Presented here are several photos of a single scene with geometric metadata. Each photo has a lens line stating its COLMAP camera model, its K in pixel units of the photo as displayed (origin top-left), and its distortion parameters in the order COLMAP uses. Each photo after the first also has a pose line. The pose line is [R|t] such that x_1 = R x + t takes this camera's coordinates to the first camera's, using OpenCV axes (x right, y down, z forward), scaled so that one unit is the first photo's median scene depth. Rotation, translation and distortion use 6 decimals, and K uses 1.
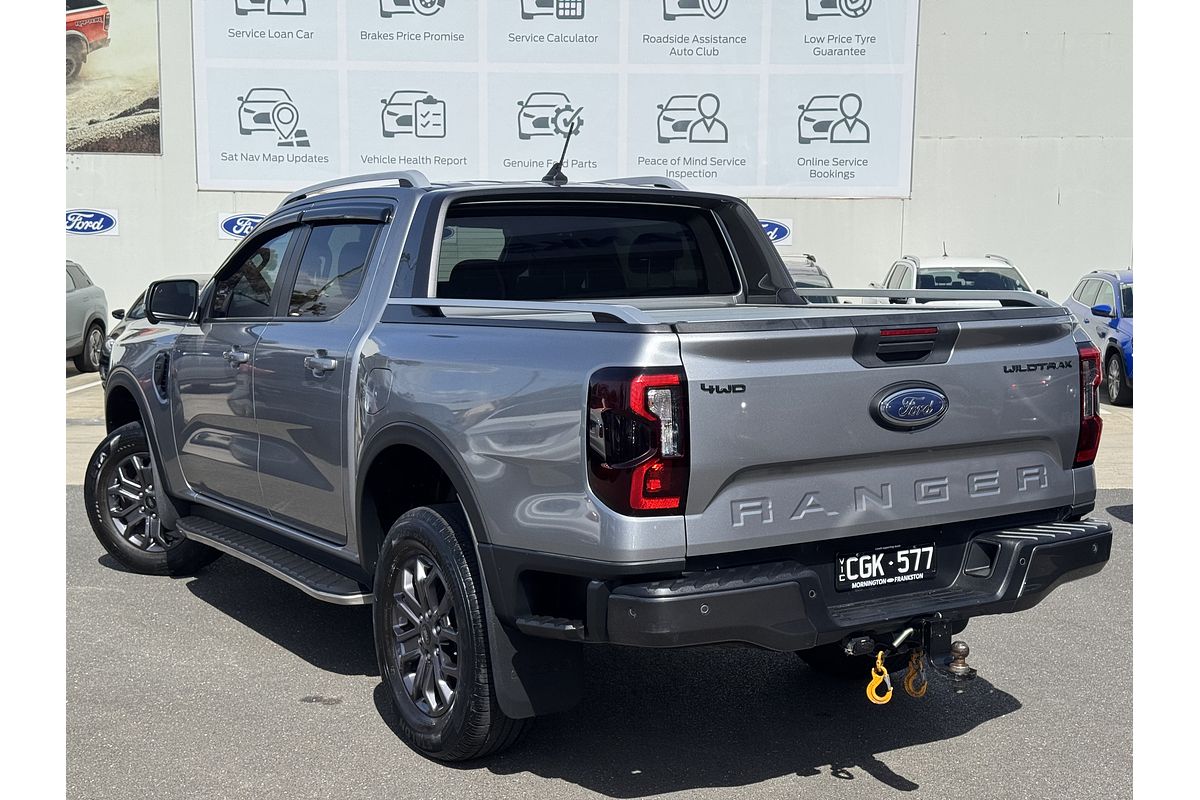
lens RADIAL K [[1479.4, 0, 600.0], [0, 1479.4, 400.0], [0, 0, 1]] dist [0.243475, -0.644043]
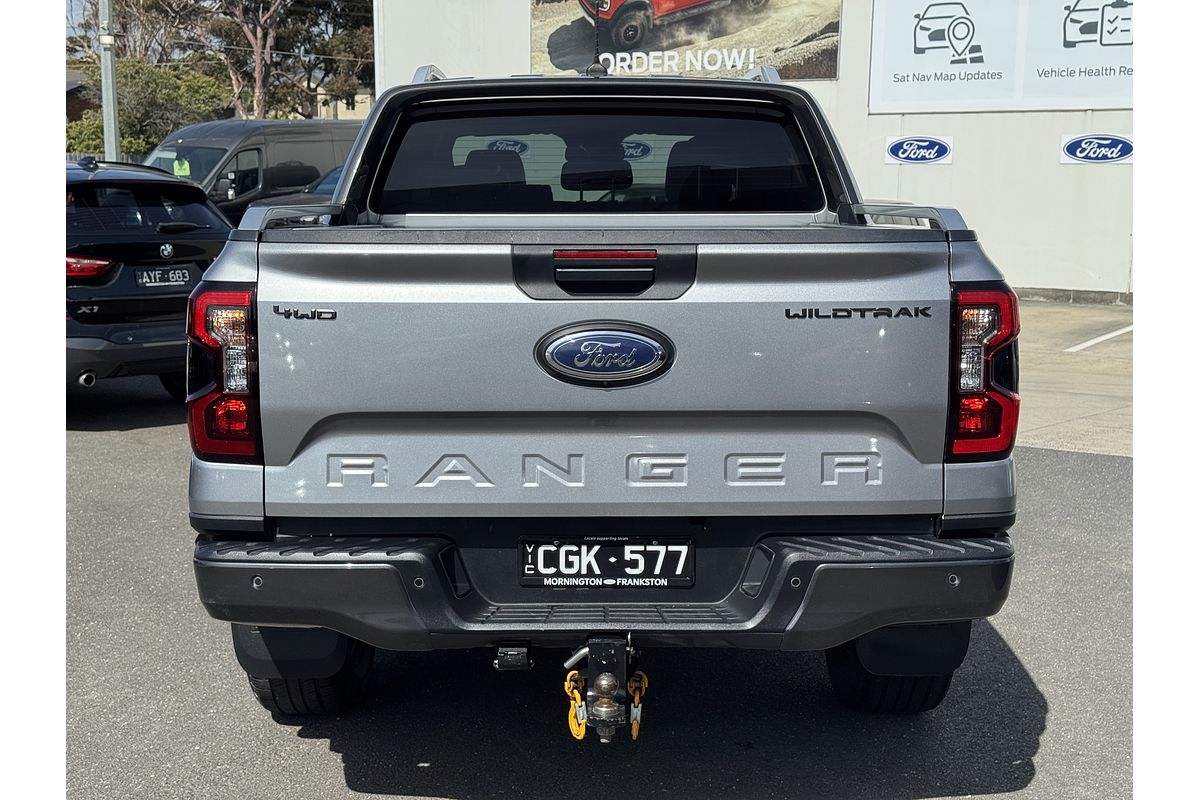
lens RADIAL K [[1479.4, 0, 600.0], [0, 1479.4, 400.0], [0, 0, 1]] dist [0.243475, -0.644043]
pose [[0.850231, 0.081763, -0.520021, 0.568794], [-0.058025, 0.996401, 0.061793, -0.017999], [0.523202, -0.022364, 0.851915, 0.350572]]
